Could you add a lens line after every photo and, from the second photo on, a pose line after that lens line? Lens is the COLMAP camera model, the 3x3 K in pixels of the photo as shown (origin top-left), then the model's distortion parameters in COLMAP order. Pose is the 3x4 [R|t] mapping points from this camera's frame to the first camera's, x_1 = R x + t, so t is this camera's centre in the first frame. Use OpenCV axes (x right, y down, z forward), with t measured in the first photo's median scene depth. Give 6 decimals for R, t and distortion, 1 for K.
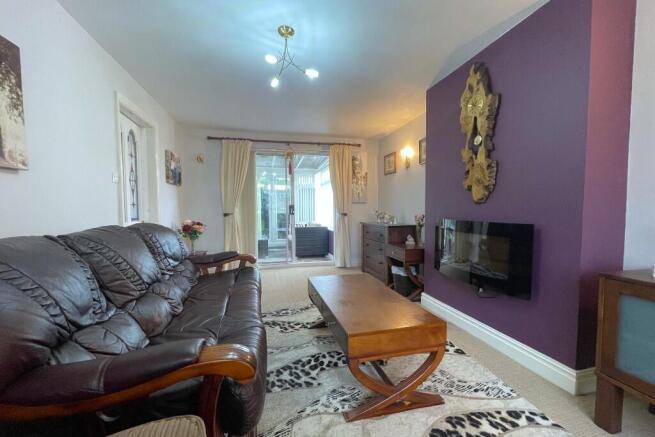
lens RADIAL K [[260.7, 0, 327.5], [0, 260.7, 218.5], [0, 0, 1]] dist [-0.000116, 0.000009]
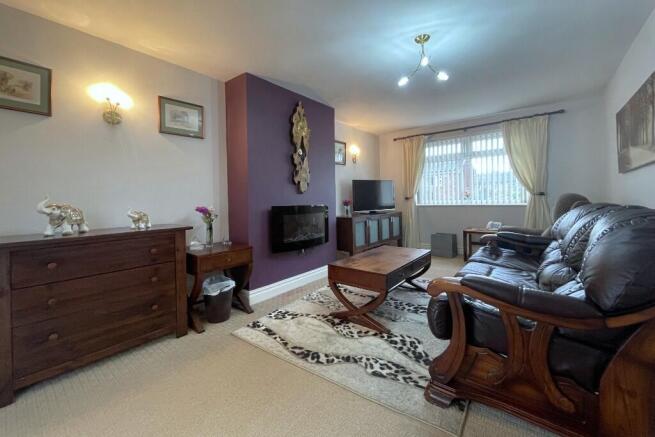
lens RADIAL K [[261.6, 0, 327.7], [0, 261.6, 197.3], [0, 0, 1]] dist [-0.000439, -0.000046]
pose [[-0.600469, 0.025769, 0.799233, -0.684946], [0.058897, 0.998191, 0.012066, -0.047671], [-0.797476, 0.054318, -0.600900, 1.738669]]
